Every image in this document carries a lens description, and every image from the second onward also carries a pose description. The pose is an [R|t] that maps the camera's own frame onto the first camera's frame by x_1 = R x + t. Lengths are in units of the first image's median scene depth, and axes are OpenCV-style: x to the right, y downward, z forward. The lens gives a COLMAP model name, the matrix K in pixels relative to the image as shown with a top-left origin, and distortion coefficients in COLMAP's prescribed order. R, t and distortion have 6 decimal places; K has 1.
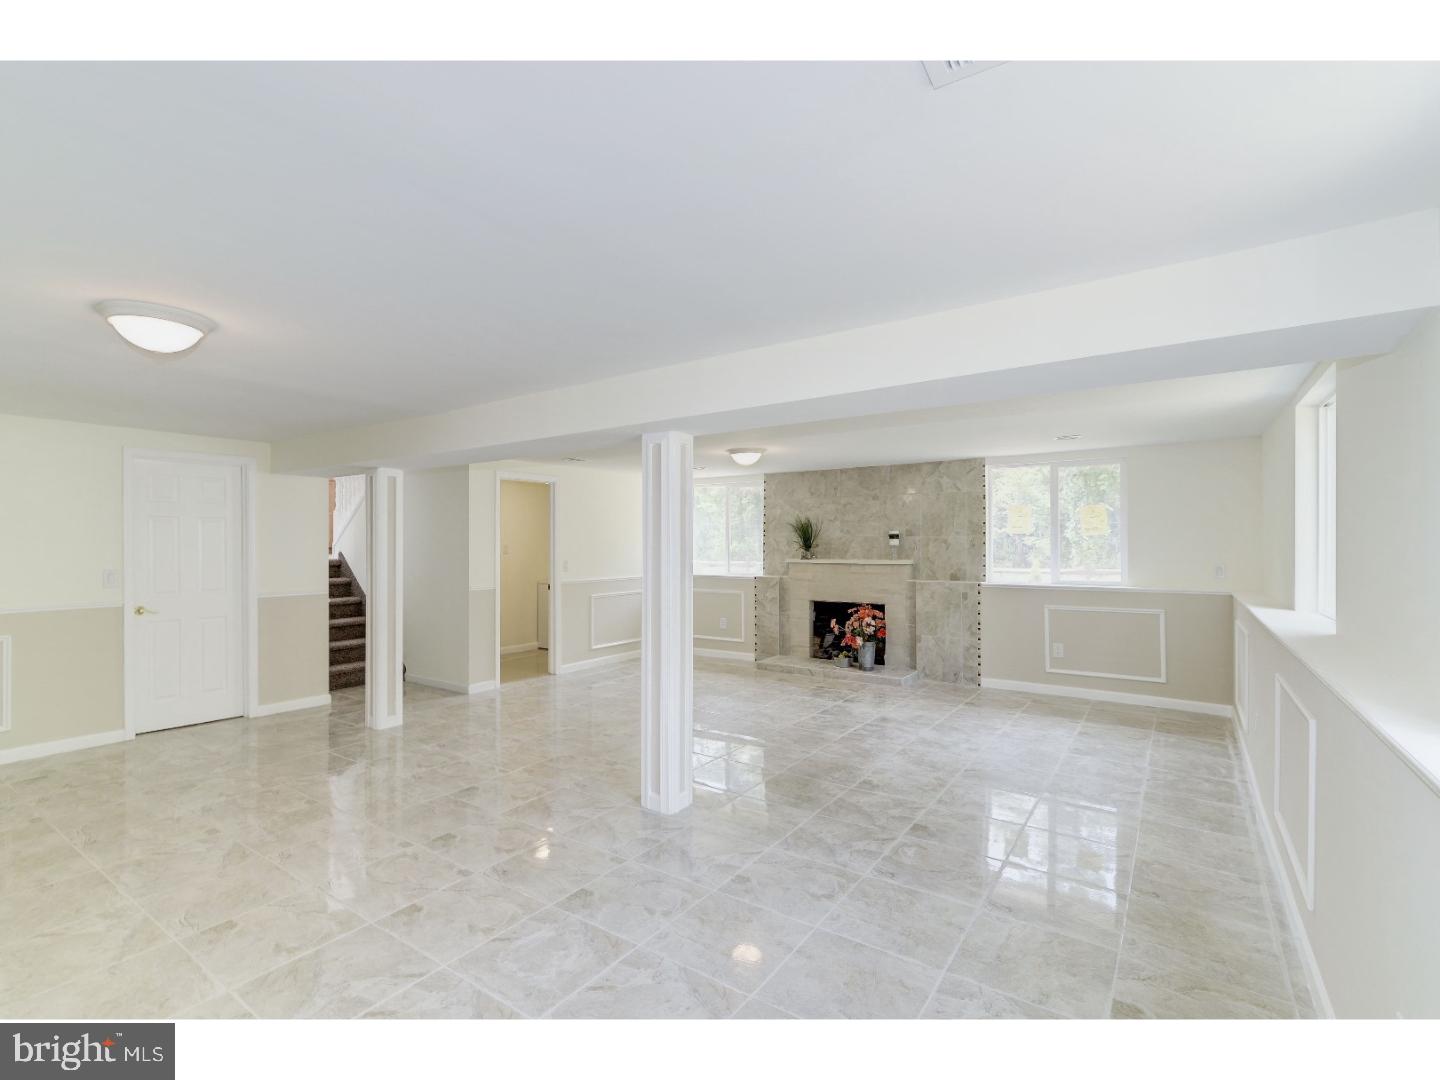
lens RADIAL K [[666.2, 0, 710.7], [0, 666.2, 537.7], [0, 0, 1]] dist [-0.003170, 0.001690]
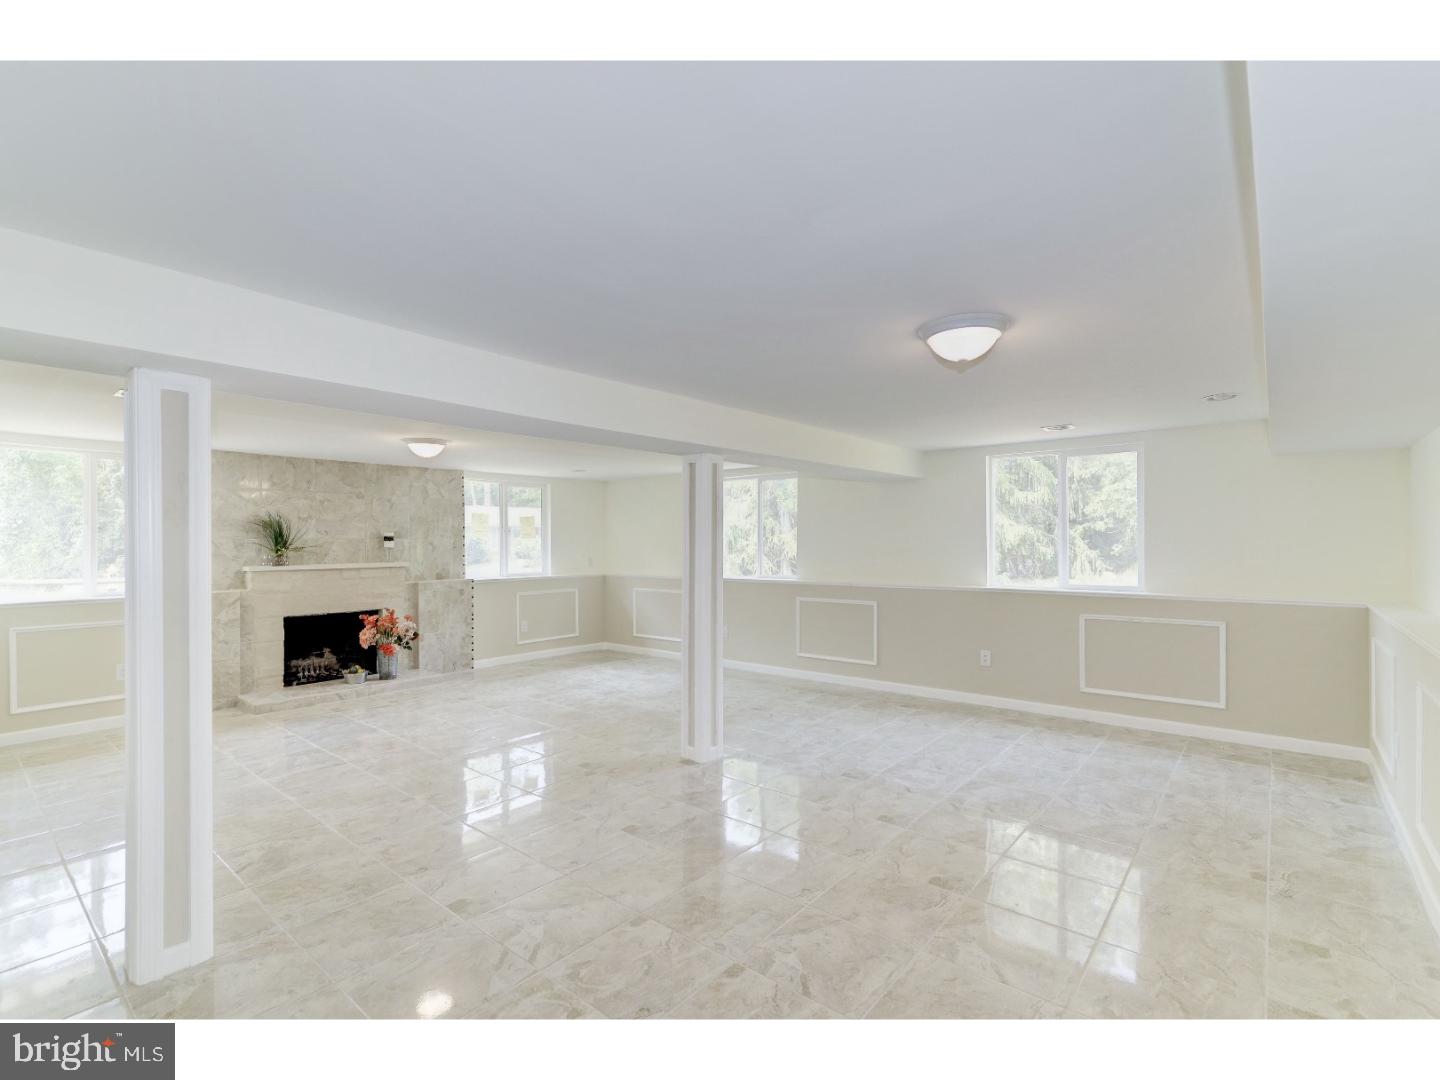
lens RADIAL K [[666.2, 0, 708.9], [0, 666.2, 545.0], [0, 0, 1]] dist [-0.003170, 0.001690]
pose [[0.099178, -0.000027, 0.995070, -0.671049], [-0.002176, 0.999998, 0.000245, 0.006667], [-0.995067, -0.002190, 0.099177, 0.454796]]
